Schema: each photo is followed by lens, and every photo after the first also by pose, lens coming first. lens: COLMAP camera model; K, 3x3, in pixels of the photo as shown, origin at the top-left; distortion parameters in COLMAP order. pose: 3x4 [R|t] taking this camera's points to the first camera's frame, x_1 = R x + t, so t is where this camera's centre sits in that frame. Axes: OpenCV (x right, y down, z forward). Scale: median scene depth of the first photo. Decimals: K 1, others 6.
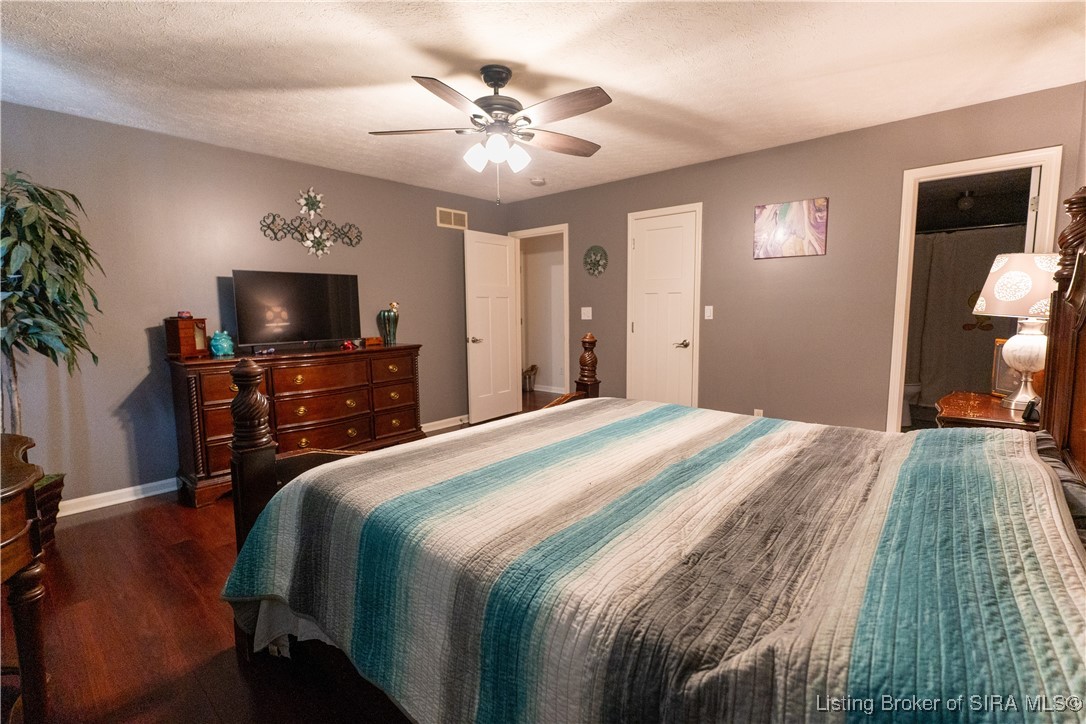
lens RADIAL K [[497.9, 0, 545.5], [0, 497.9, 363.6], [0, 0, 1]] dist [-0.010303, 0.000585]
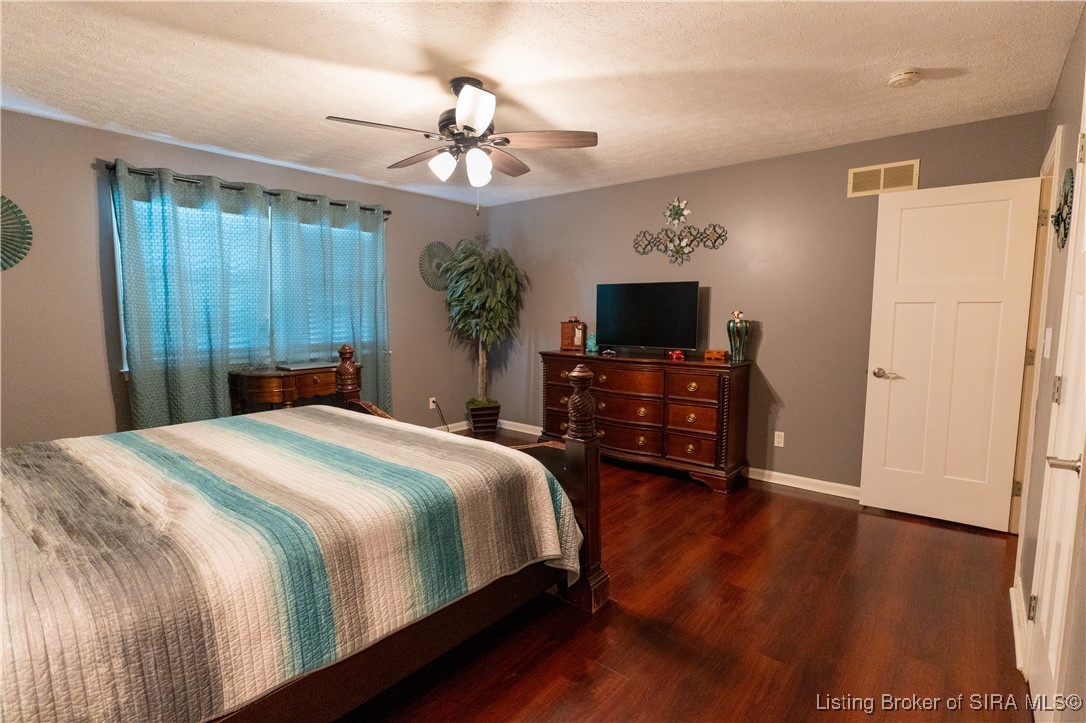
lens RADIAL K [[518.2, 0, 544.7], [0, 518.2, 362.3], [0, 0, 1]] dist [-0.001048, 0.000177]
pose [[0.018029, 0.114398, -0.993271, 0.608791], [-0.113930, 0.987197, 0.111631, -0.107851], [0.993325, 0.111151, 0.030832, 0.728157]]
